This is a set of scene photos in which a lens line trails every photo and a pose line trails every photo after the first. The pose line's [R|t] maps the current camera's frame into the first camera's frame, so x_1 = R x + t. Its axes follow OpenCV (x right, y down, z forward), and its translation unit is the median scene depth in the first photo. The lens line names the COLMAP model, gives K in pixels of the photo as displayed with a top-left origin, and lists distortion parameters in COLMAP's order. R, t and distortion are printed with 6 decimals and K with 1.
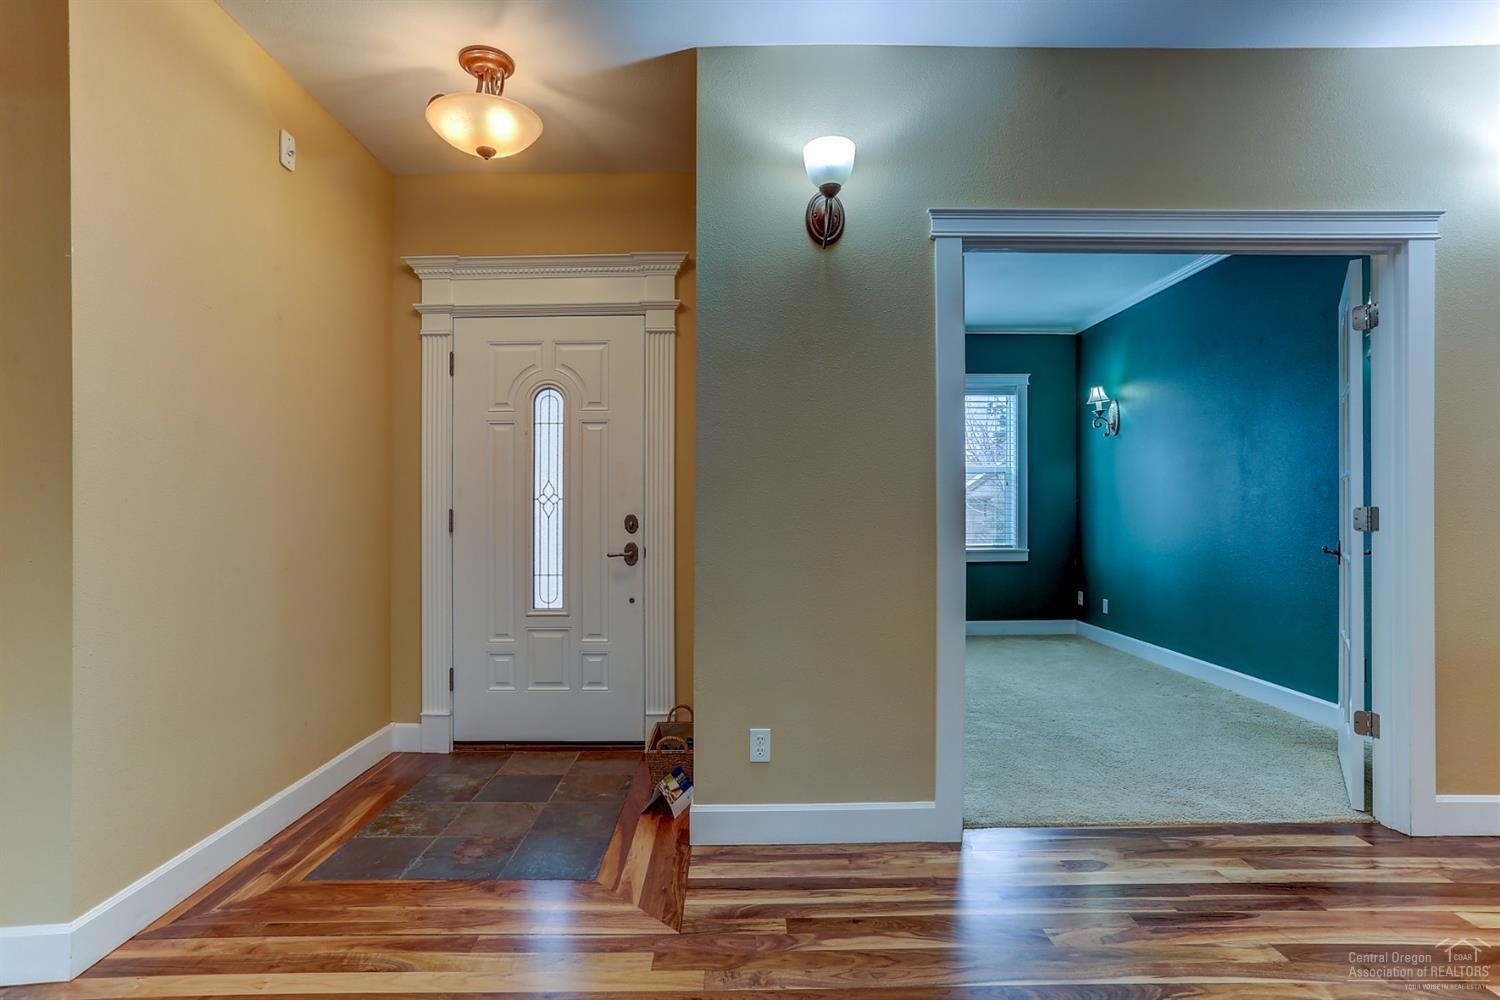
lens RADIAL K [[744.0, 0, 734.4], [0, 744.0, 502.9], [0, 0, 1]] dist [-0.062820, 0.047439]
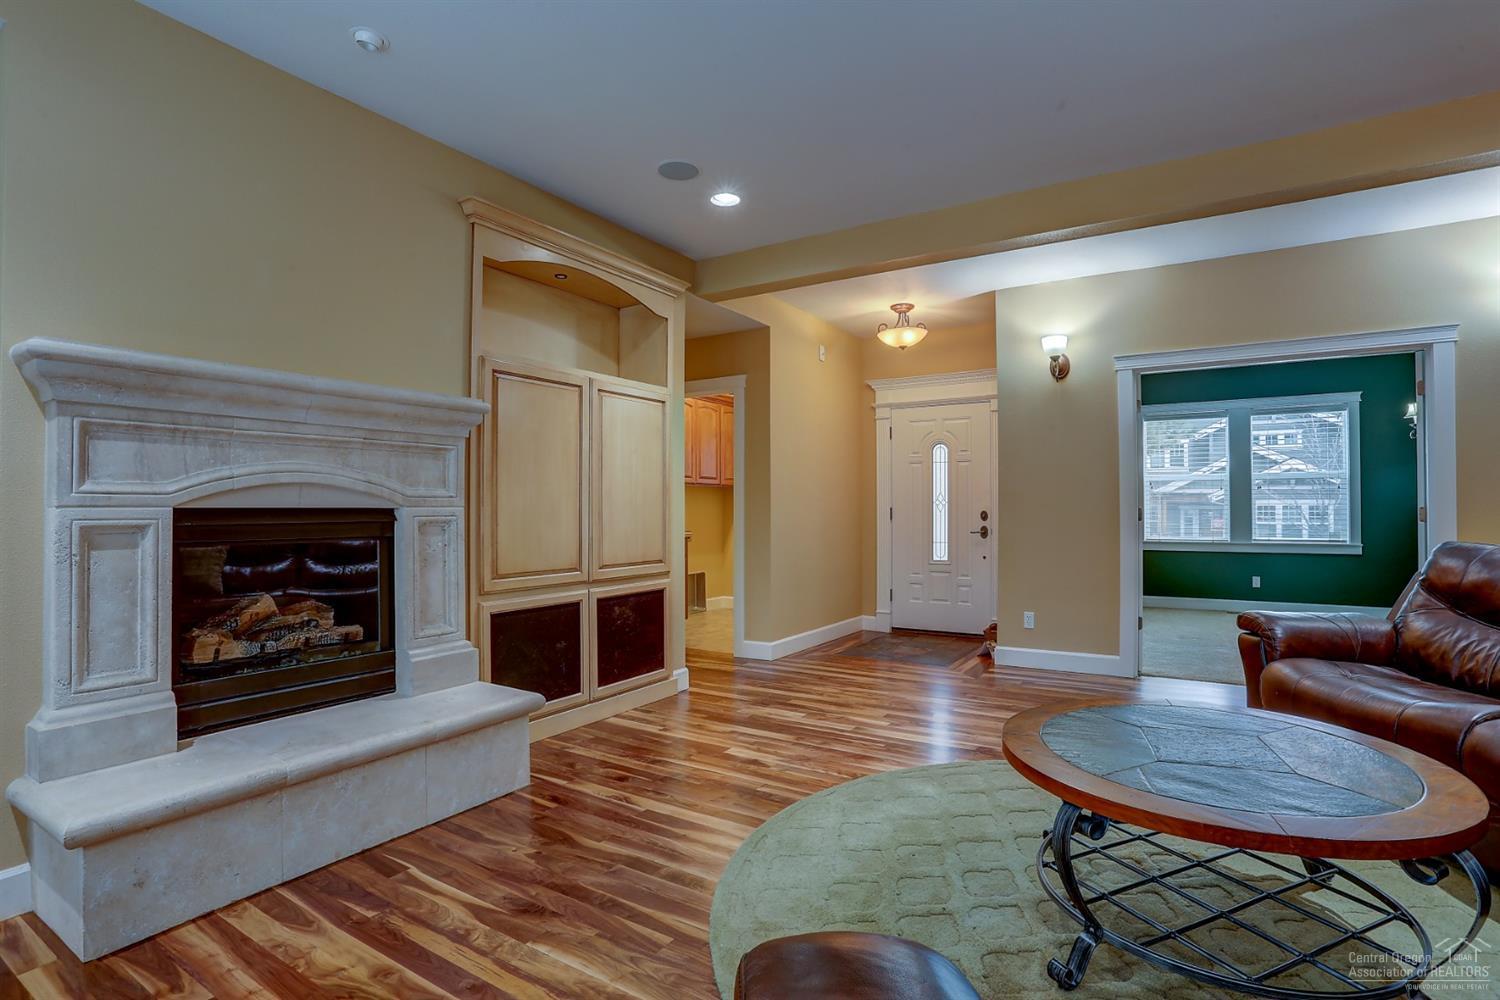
lens RADIAL K [[730.3, 0, 754.4], [0, 730.3, 504.4], [0, 0, 1]] dist [-0.092986, 0.042778]
pose [[0.848165, -0.000634, -0.529732, 0.328962], [0.001602, 0.999998, 0.001368, -0.002849], [0.529730, -0.002009, 0.848164, -0.822066]]
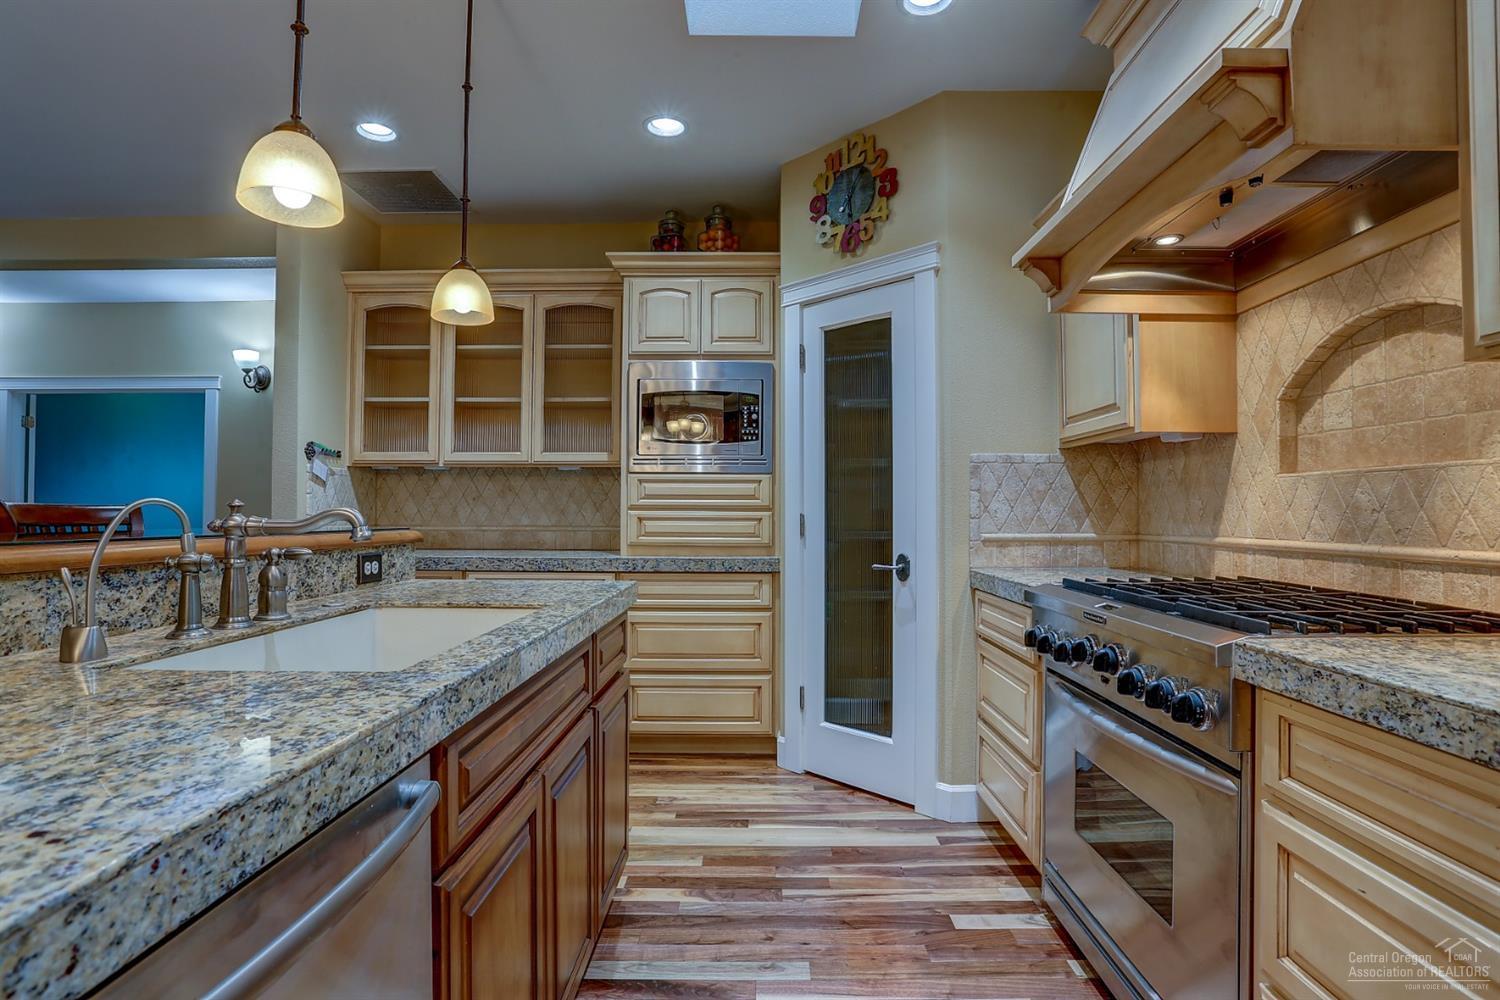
lens RADIAL K [[768.2, 0, 750.0], [0, 768.2, 500.0], [0, 0, 1]] dist [-0.036289, 0.001165]
pose [[0.999973, 0.007307, 0.000070, 1.807613], [-0.007305, 0.999891, -0.012851, -0.015927], [-0.000164, 0.012850, 0.999917, -0.859248]]
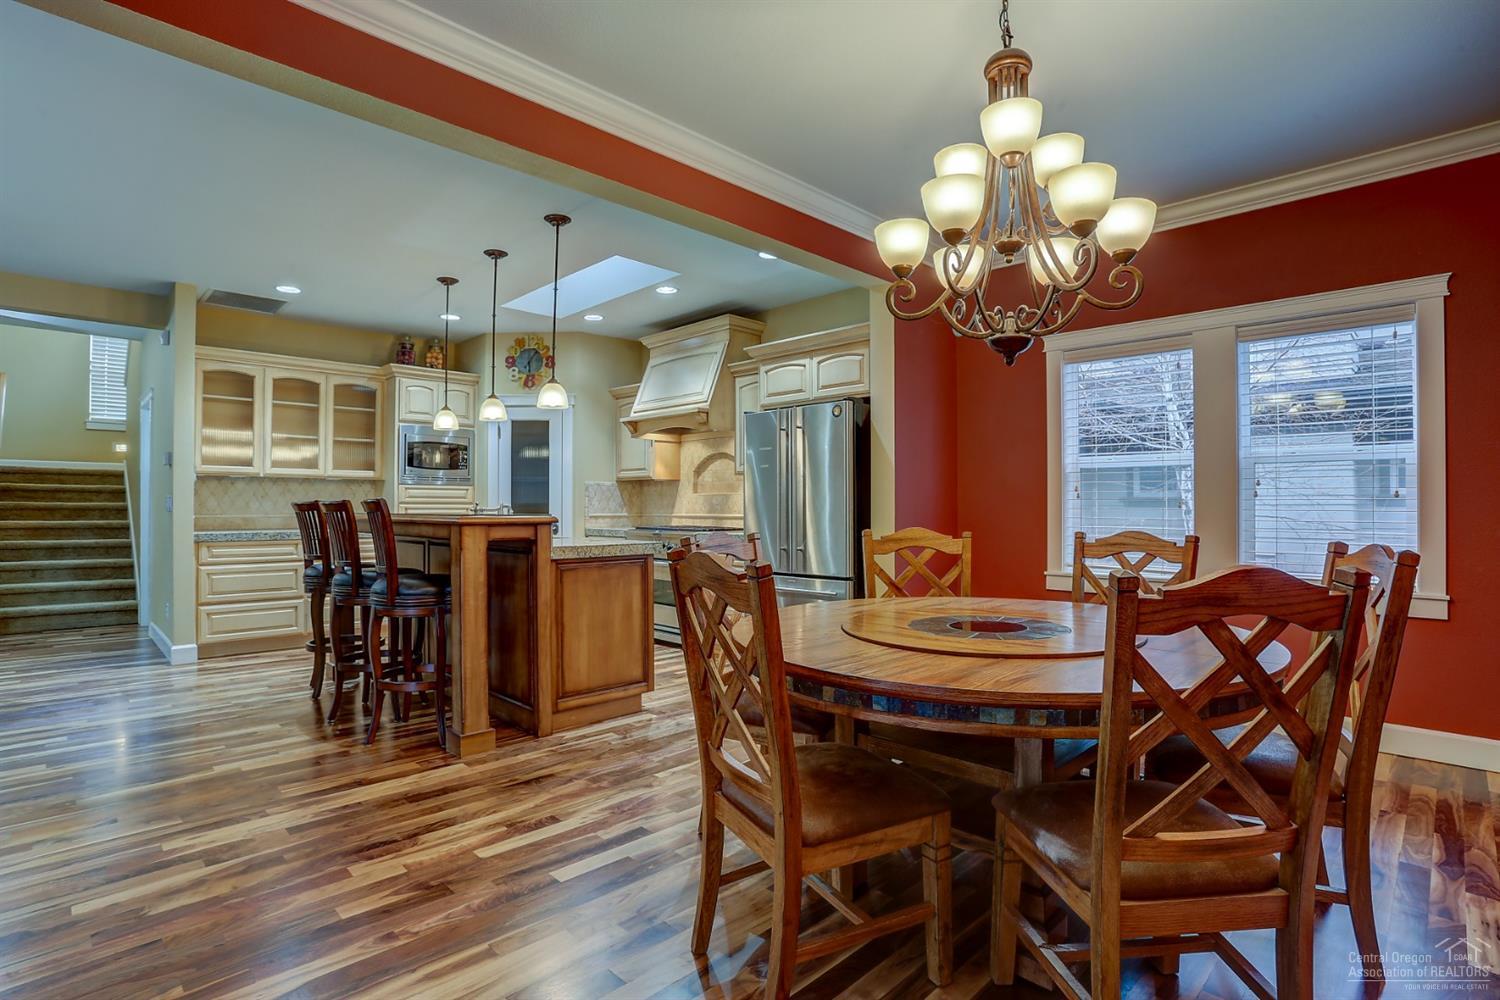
lens RADIAL K [[768.2, 0, 750.0], [0, 768.2, 500.0], [0, 0, 1]] dist [-0.036289, 0.001165]
pose [[0.712502, 0.011016, 0.701584, 0.966066], [-0.006653, 0.999938, -0.008944, -0.013816], [-0.701639, 0.001705, 0.712531, -1.755372]]
